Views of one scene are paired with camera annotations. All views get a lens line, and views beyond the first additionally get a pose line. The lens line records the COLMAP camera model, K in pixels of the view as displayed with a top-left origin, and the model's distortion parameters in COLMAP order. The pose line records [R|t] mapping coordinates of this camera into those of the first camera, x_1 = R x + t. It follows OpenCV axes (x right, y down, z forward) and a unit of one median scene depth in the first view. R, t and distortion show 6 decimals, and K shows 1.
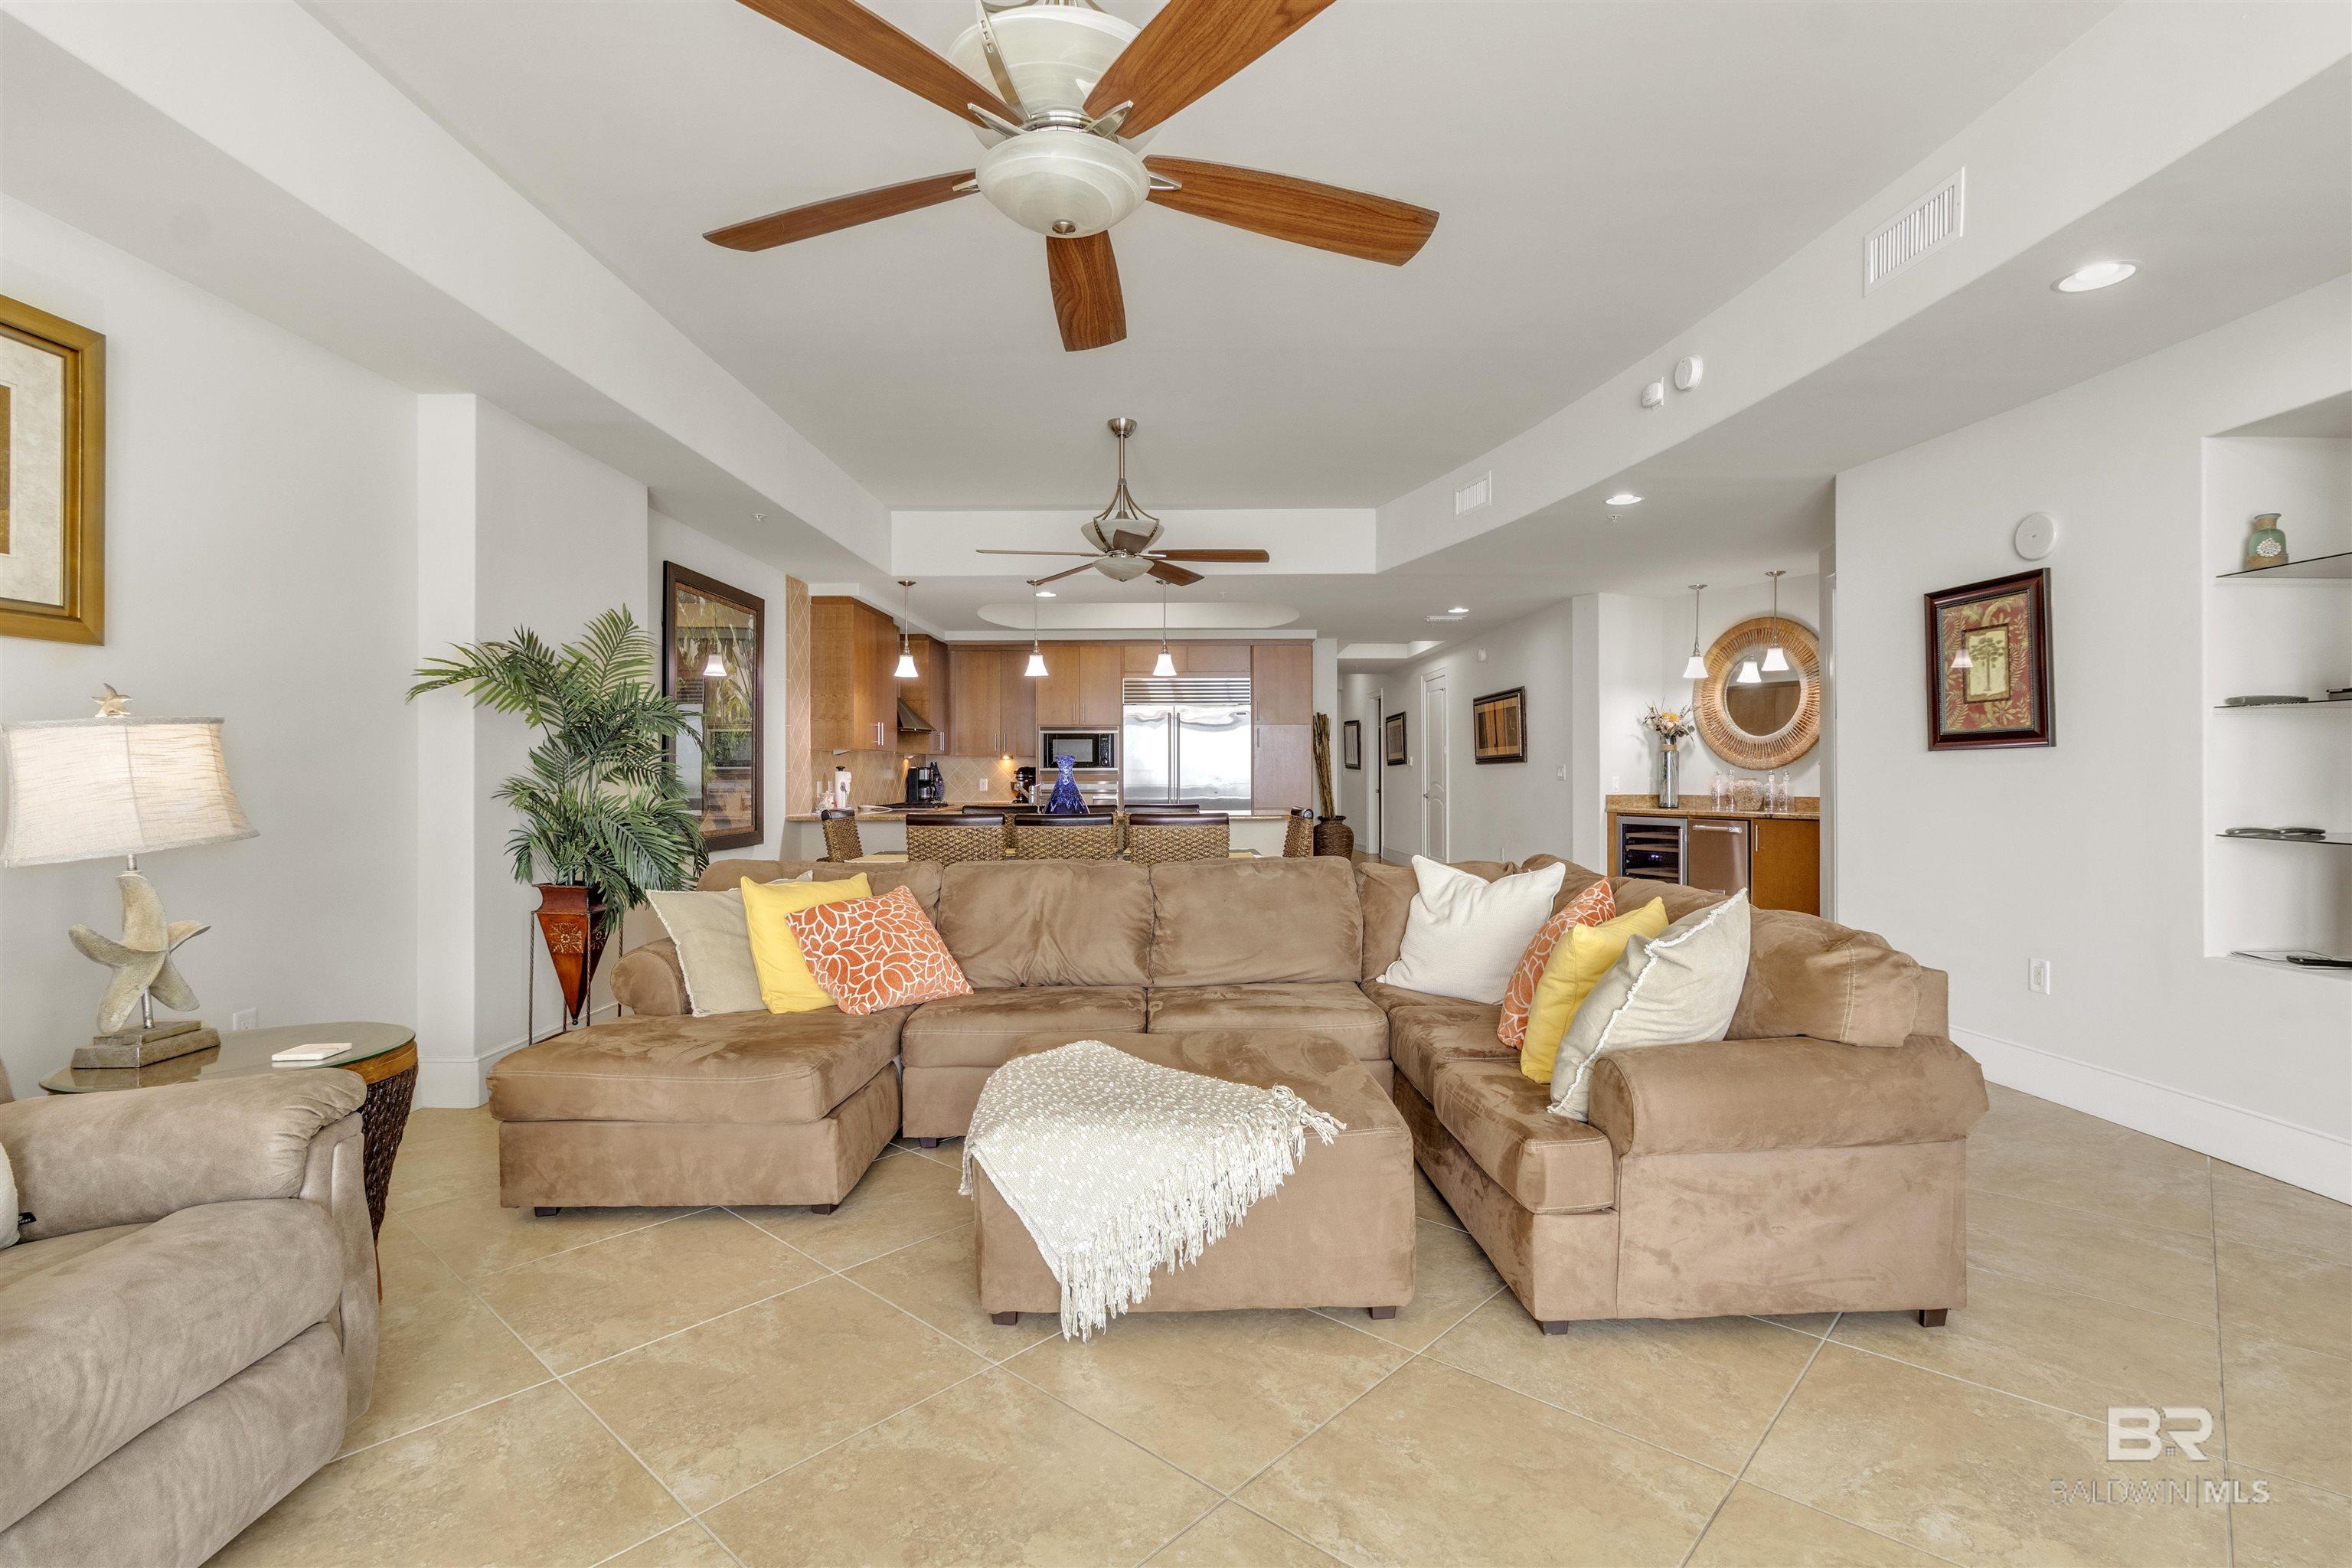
lens RADIAL K [[1137.0, 0, 1157.9], [0, 1137.0, 778.1], [0, 0, 1]] dist [0.002078, 0.000687]
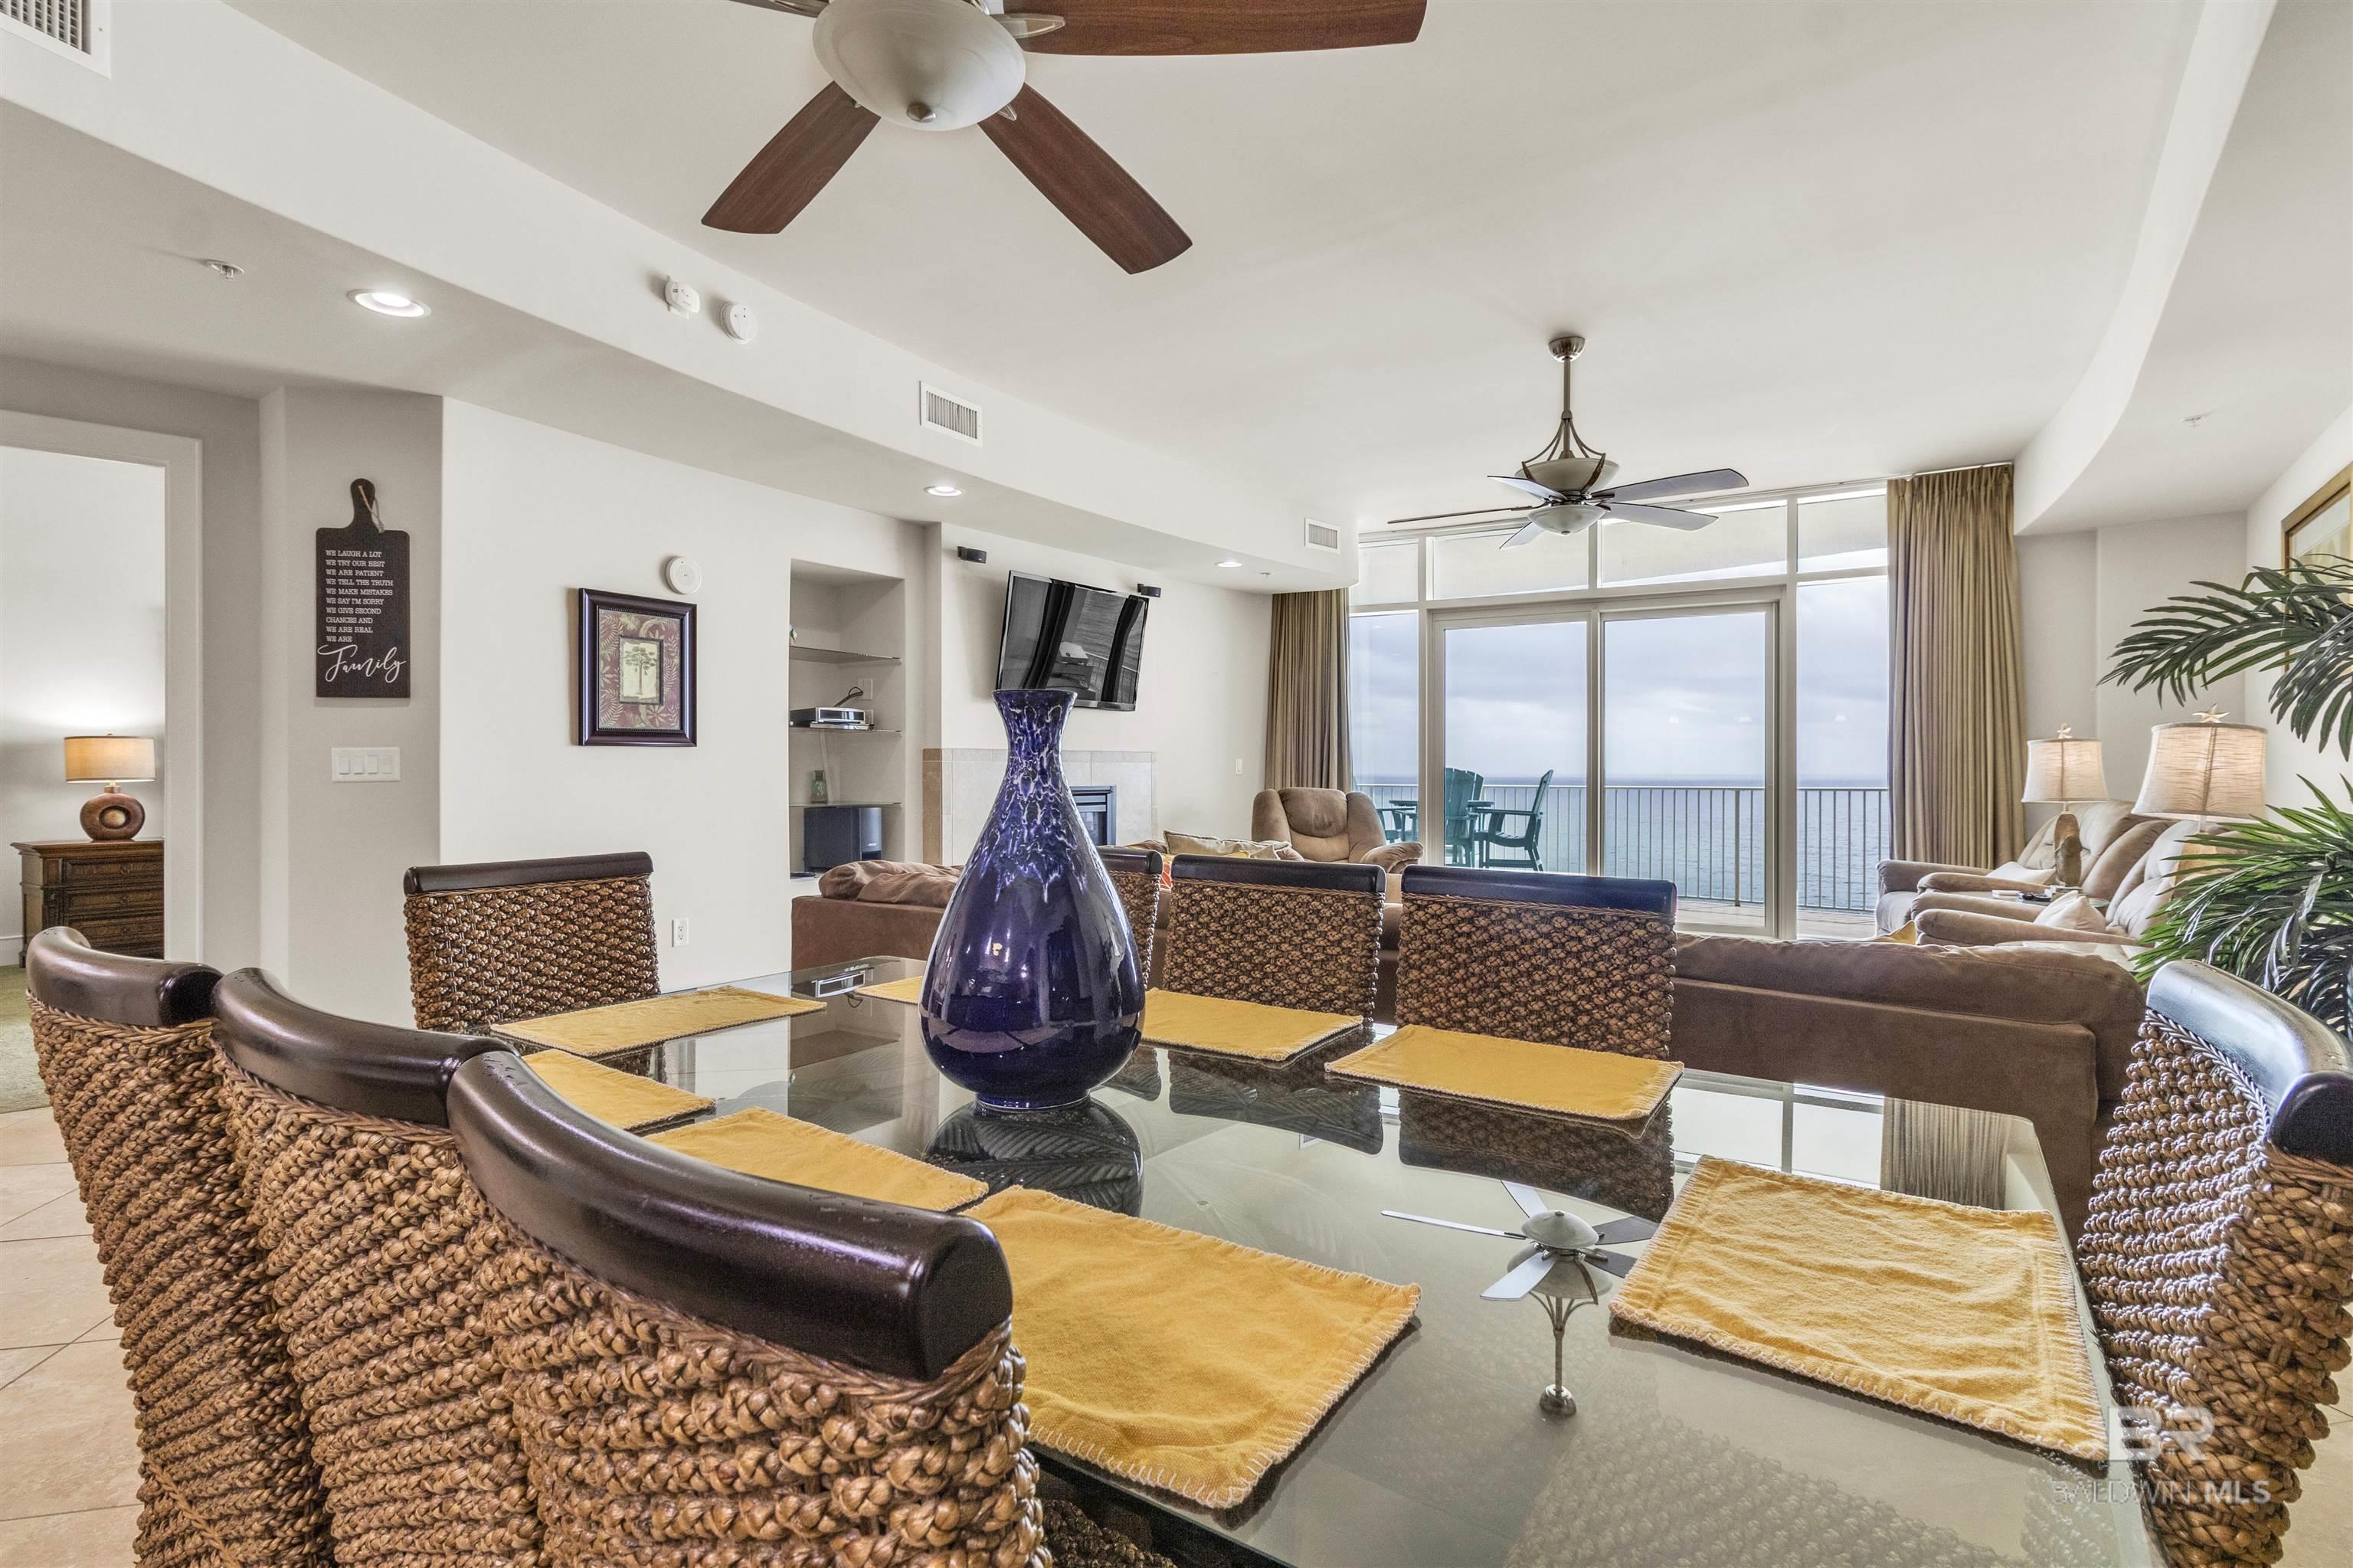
lens RADIAL K [[1137.5, 0, 1159.0], [0, 1137.5, 764.6], [0, 0, 1]] dist [0.002078, 0.000687]
pose [[-0.823706, 0.005420, 0.566991, -0.357261], [0.004631, 0.999985, -0.002830, -0.001418], [-0.566998, 0.000295, -0.823719, 1.752180]]
